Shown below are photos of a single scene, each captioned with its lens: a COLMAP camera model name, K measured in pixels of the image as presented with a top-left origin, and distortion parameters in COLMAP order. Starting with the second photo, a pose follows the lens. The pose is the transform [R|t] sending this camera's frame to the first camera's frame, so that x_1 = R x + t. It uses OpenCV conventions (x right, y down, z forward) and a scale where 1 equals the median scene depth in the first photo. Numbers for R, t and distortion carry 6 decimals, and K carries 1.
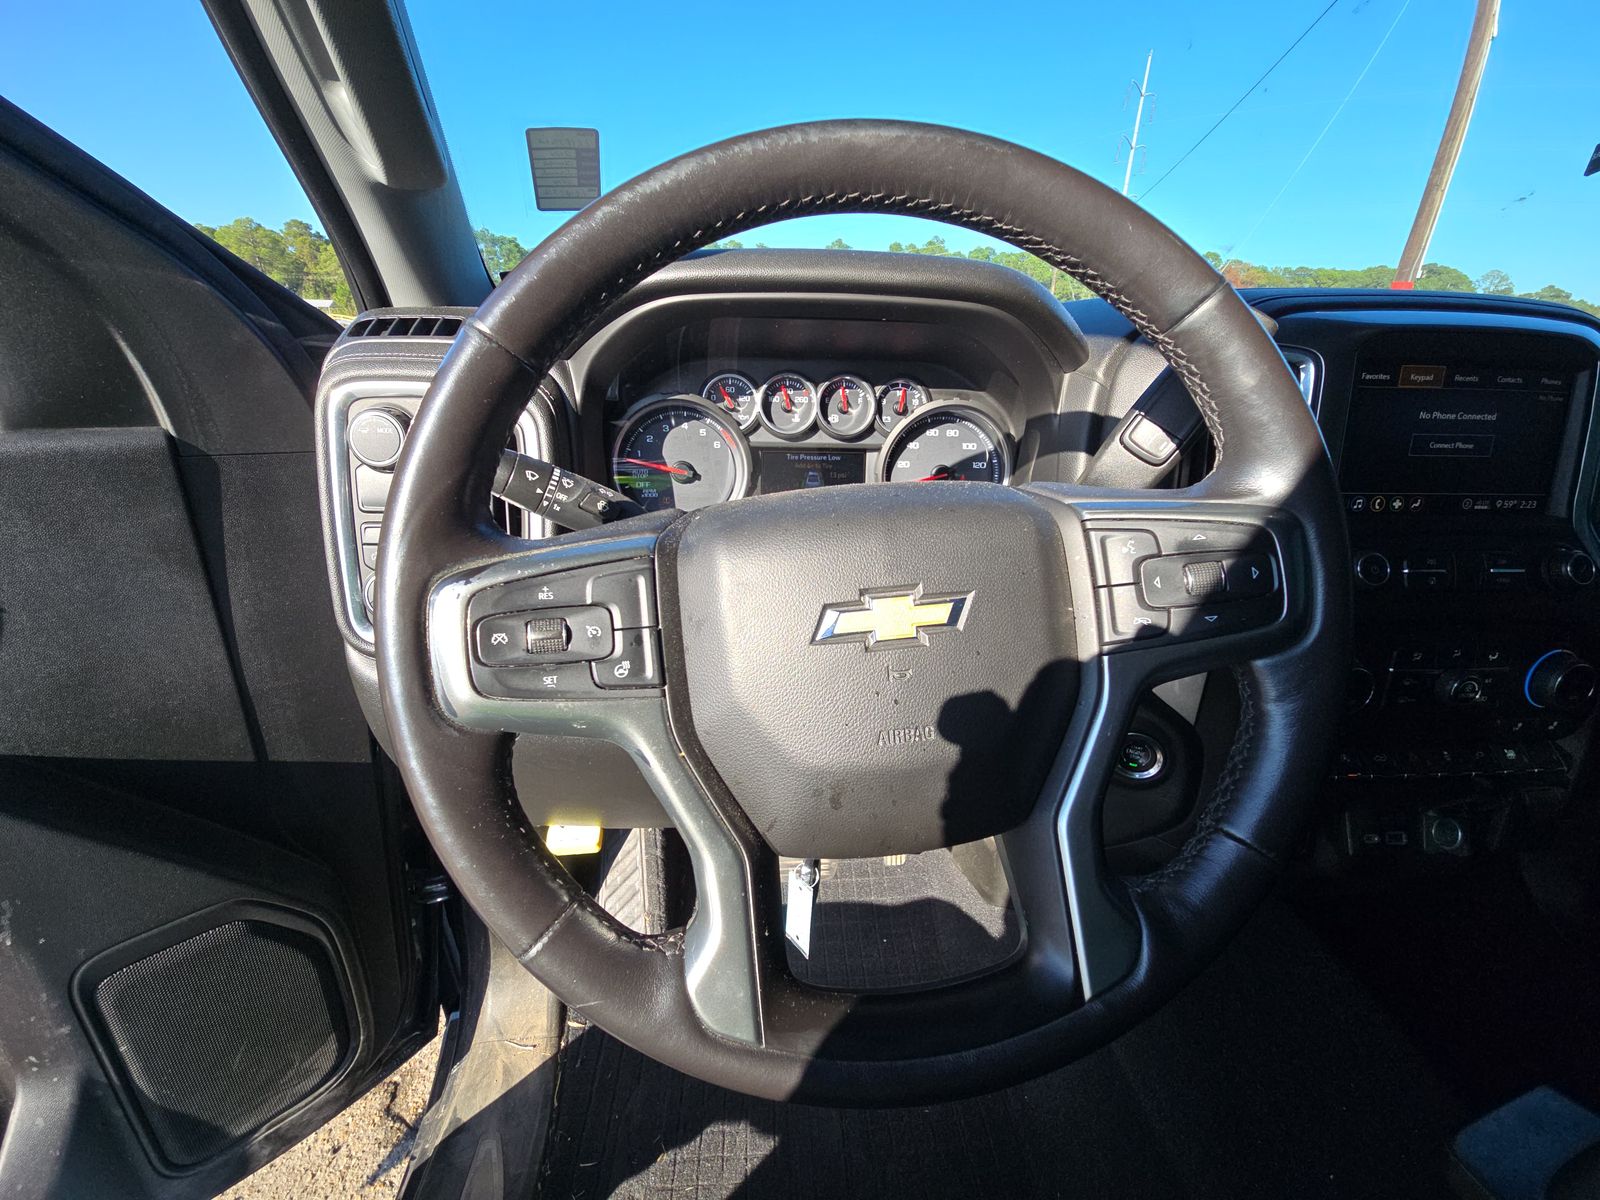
lens RADIAL K [[646.7, 0, 799.0], [0, 646.7, 590.9], [0, 0, 1]] dist [0.000065, -0.000119]
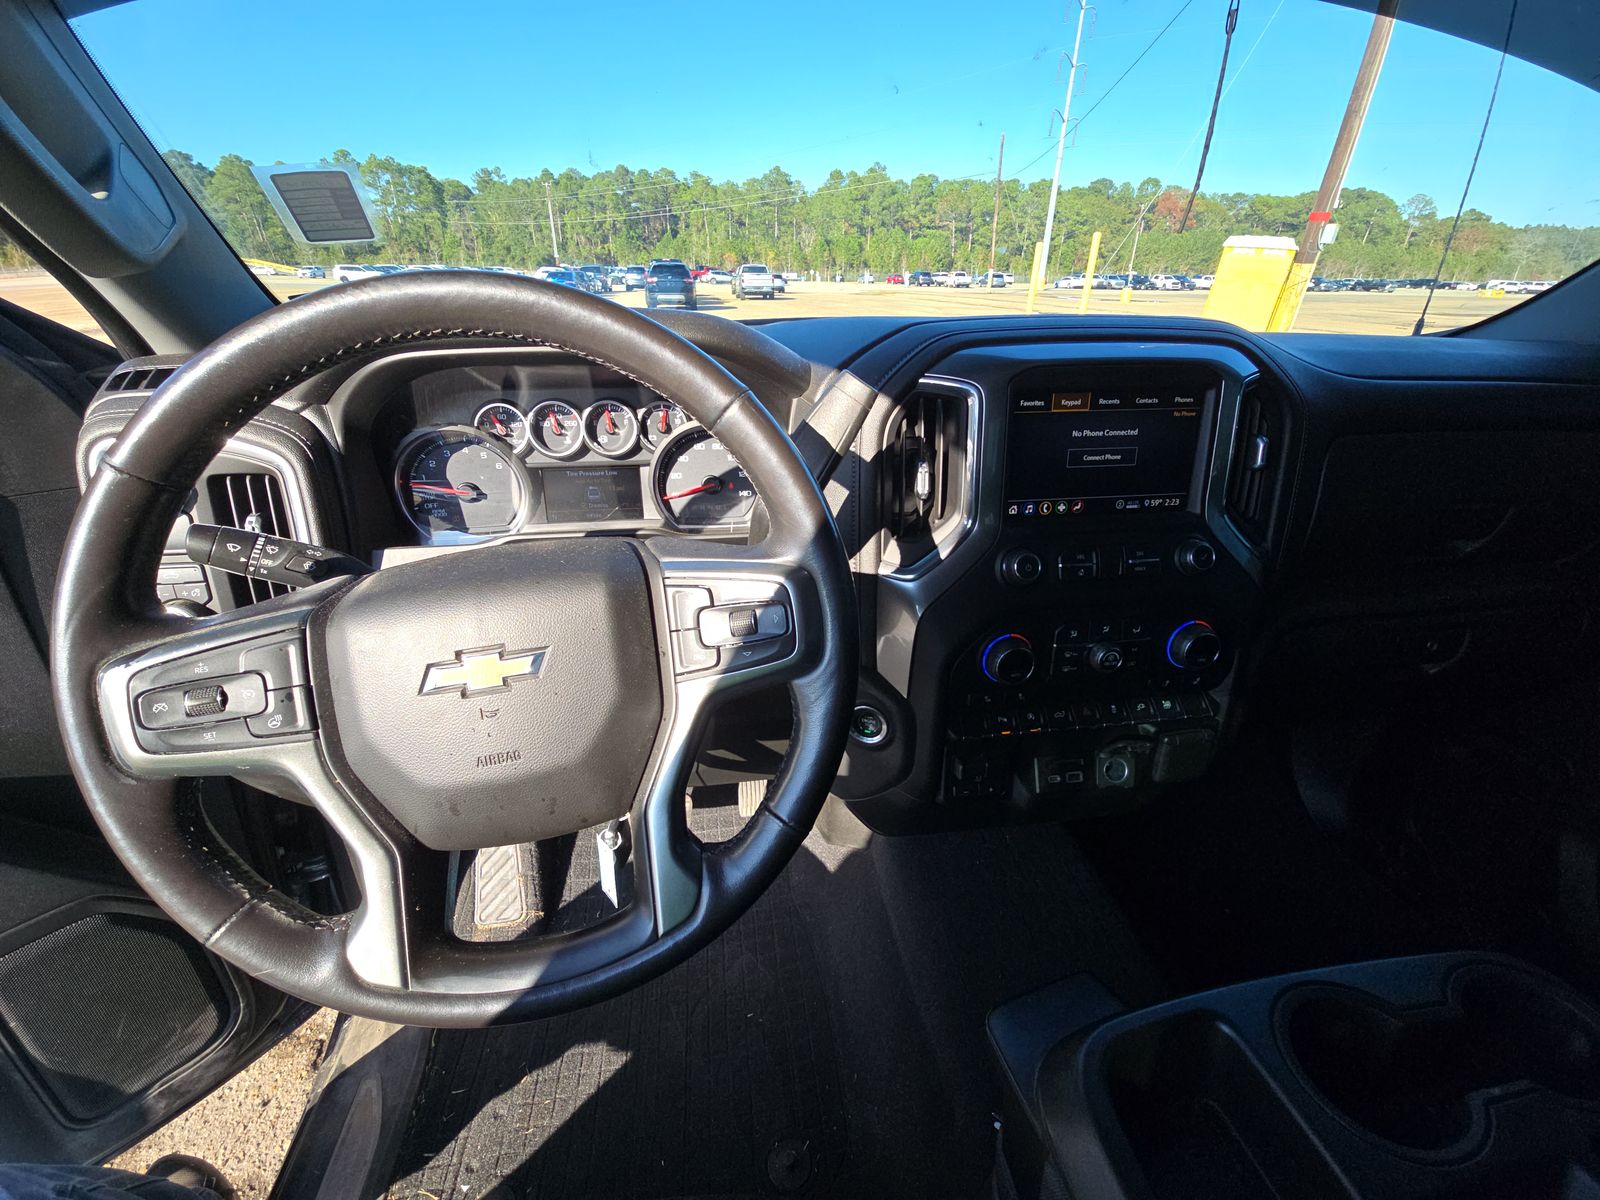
lens RADIAL K [[646.7, 0, 800.4], [0, 646.7, 591.1], [0, 0, 1]] dist [0.007273, -0.007115]
pose [[0.996616, -0.049133, 0.065895, 0.340325], [0.043471, 0.995452, 0.084774, -0.098058], [-0.069761, -0.081623, 0.994219, -0.160299]]
